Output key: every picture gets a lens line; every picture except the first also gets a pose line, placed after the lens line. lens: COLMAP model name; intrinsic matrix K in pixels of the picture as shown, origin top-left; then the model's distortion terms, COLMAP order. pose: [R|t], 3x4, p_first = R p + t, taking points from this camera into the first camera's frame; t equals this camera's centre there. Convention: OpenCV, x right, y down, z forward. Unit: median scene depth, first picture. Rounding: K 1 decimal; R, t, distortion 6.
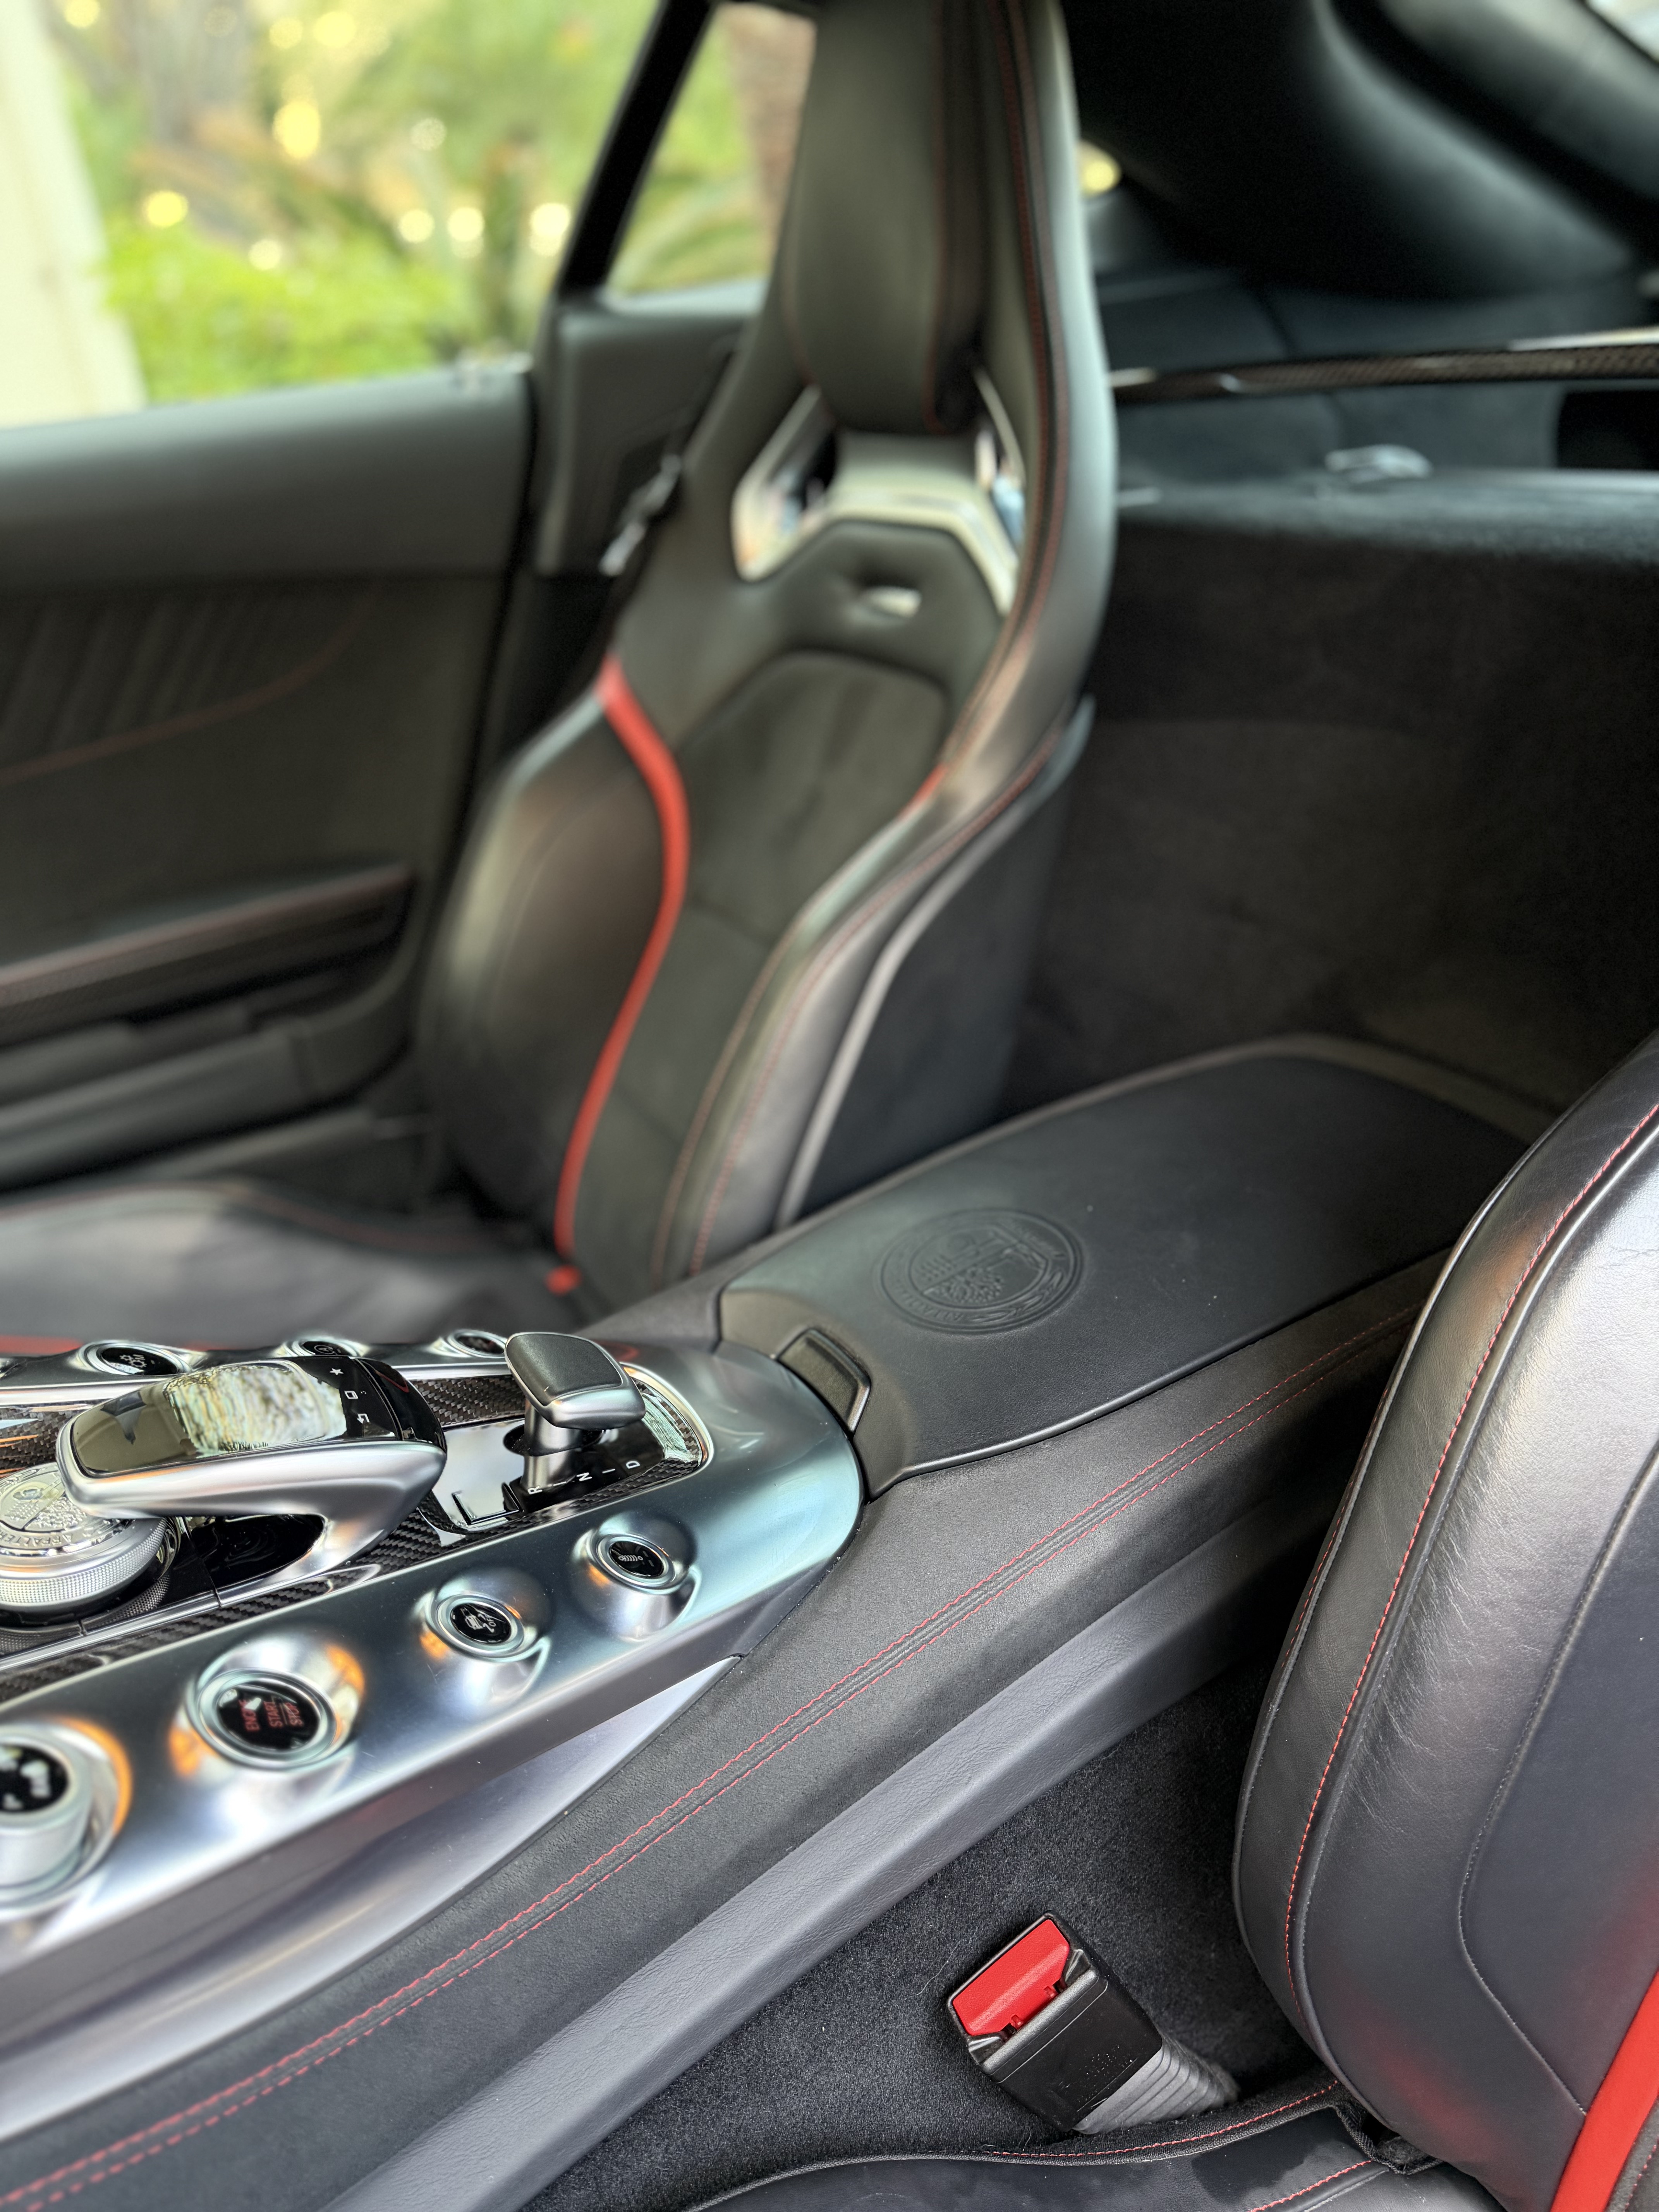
lens RADIAL K [[1552.1, 0, 829.5], [0, 1552.1, 1106.0], [0, 0, 1]] dist [-0.001958, -0.000394]
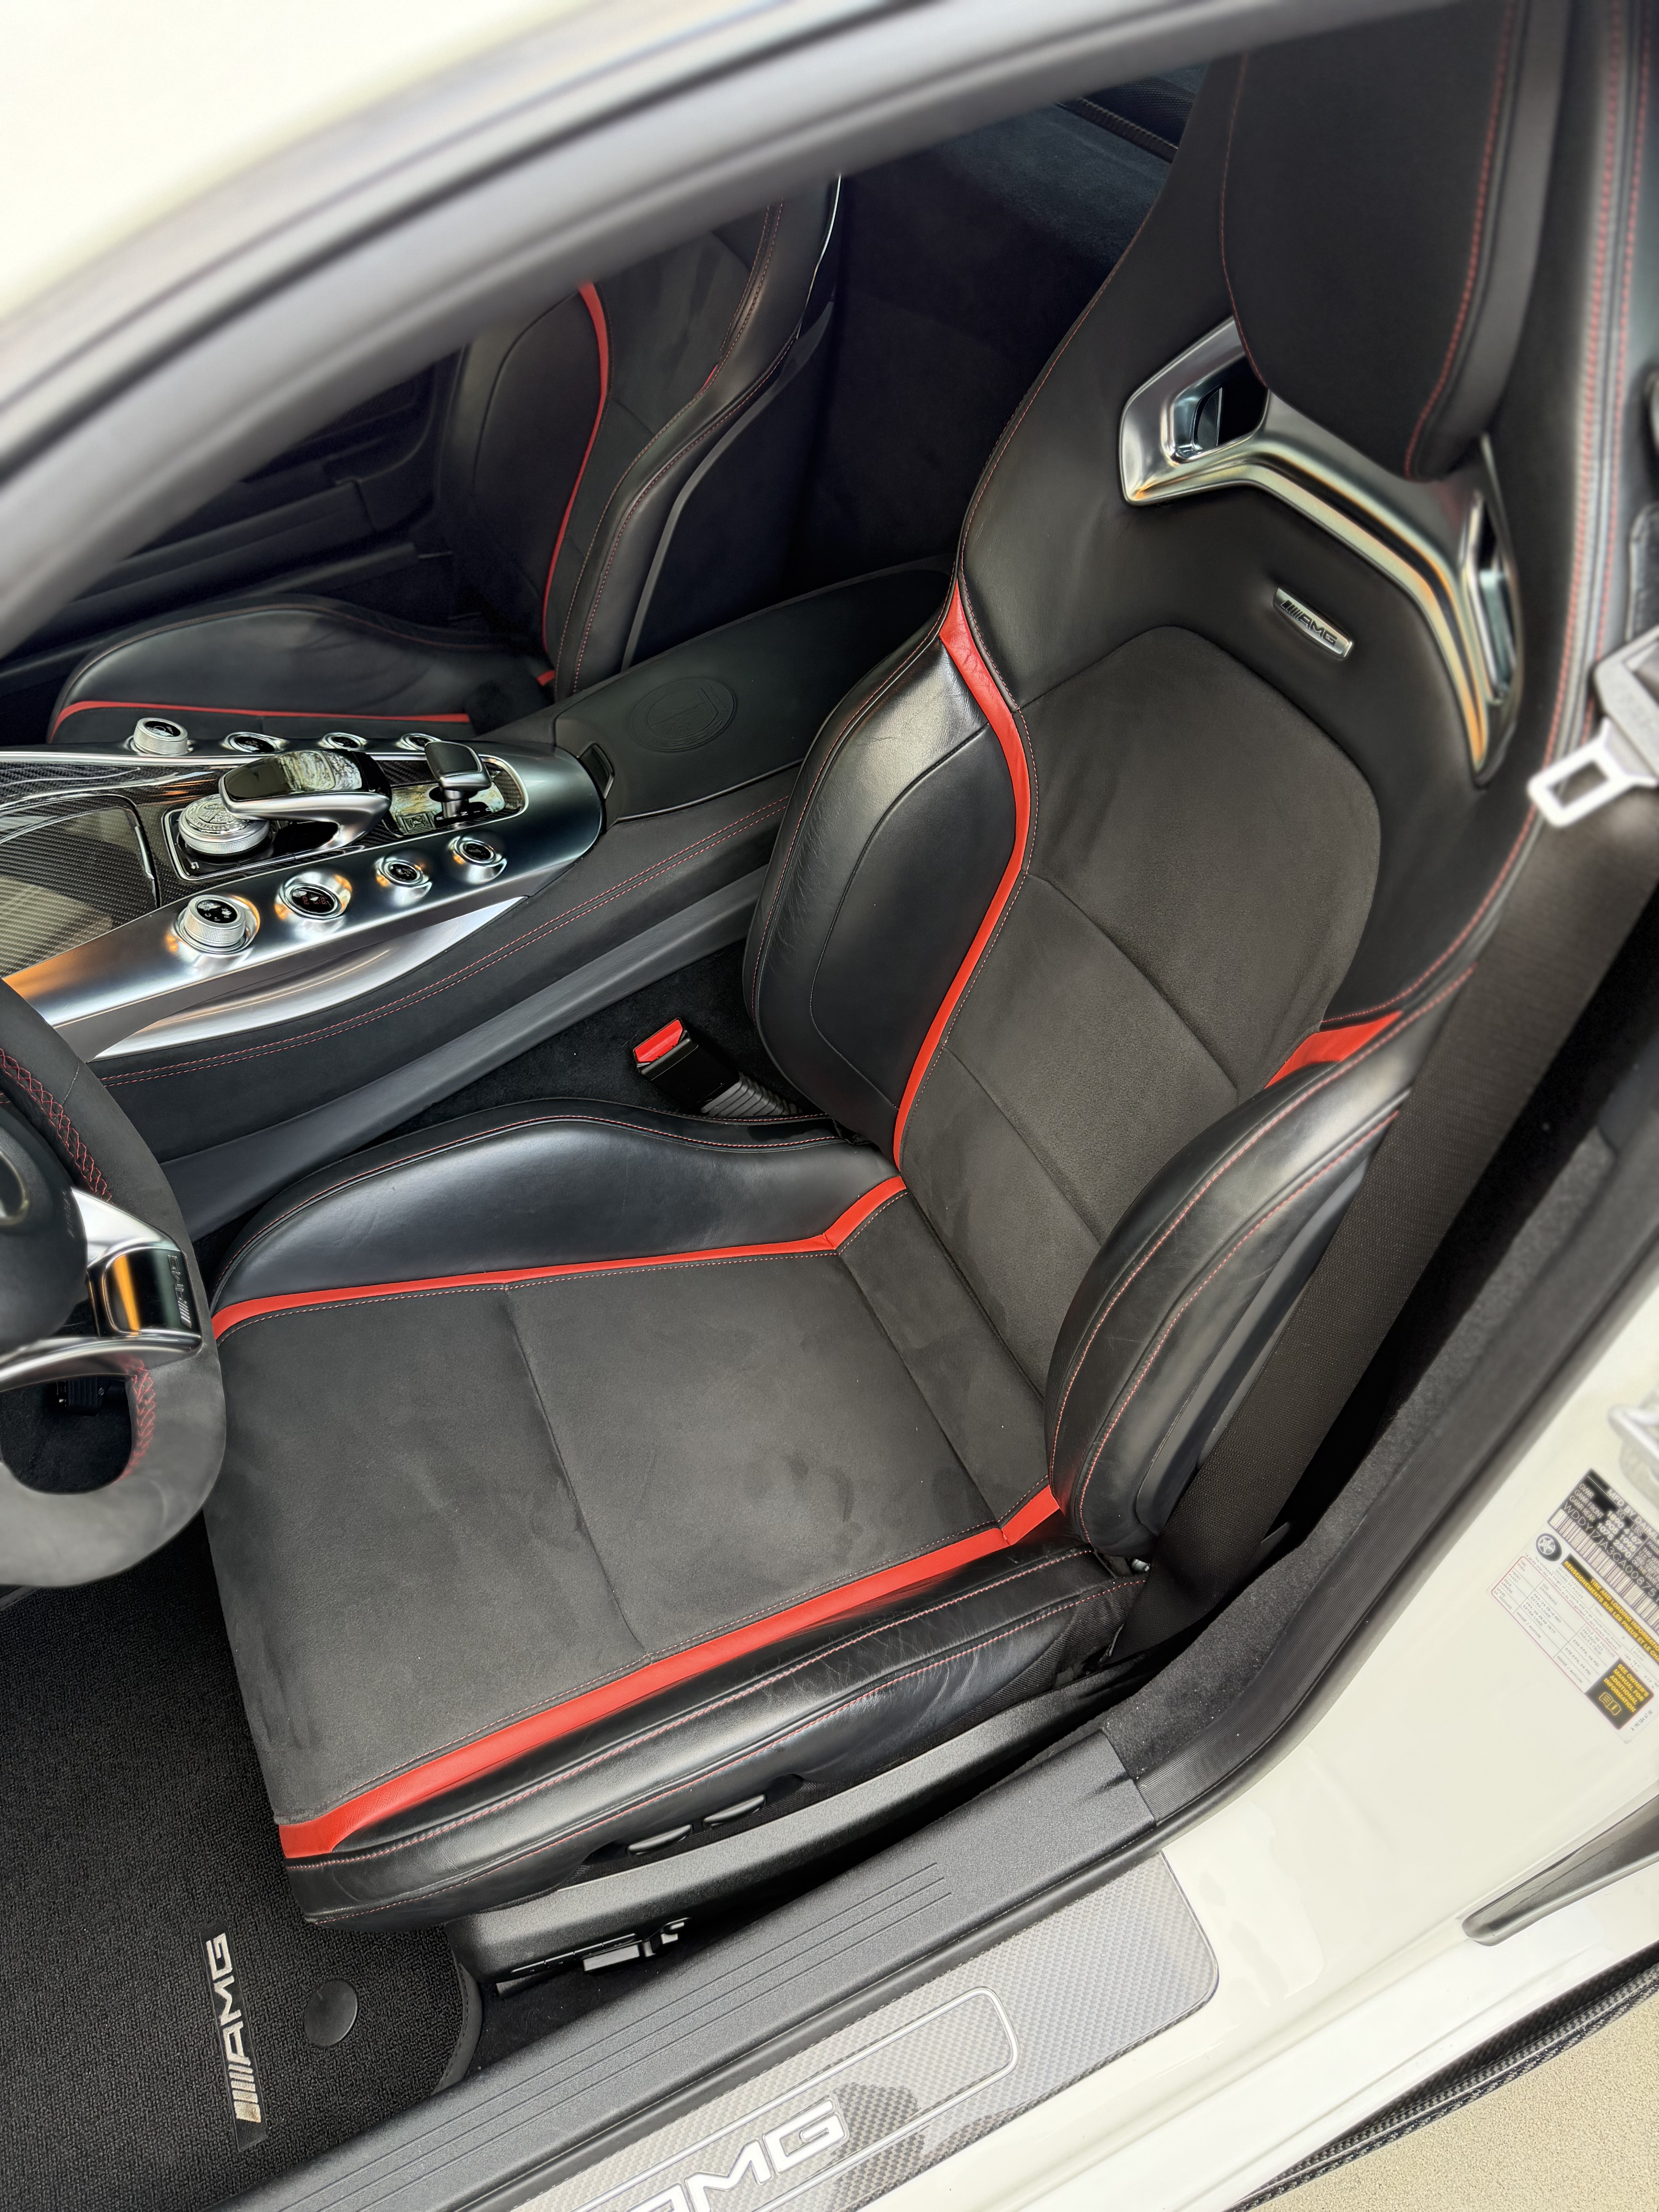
lens RADIAL K [[1523.7, 0, 829.5], [0, 1523.7, 1106.0], [0, 0, 1]] dist [0.052729, 0.000288]
pose [[0.992160, 0.074589, -0.100273, 0.628919], [-0.025416, 0.906021, 0.422468, -0.320866], [0.122361, -0.416608, 0.900814, -1.082993]]
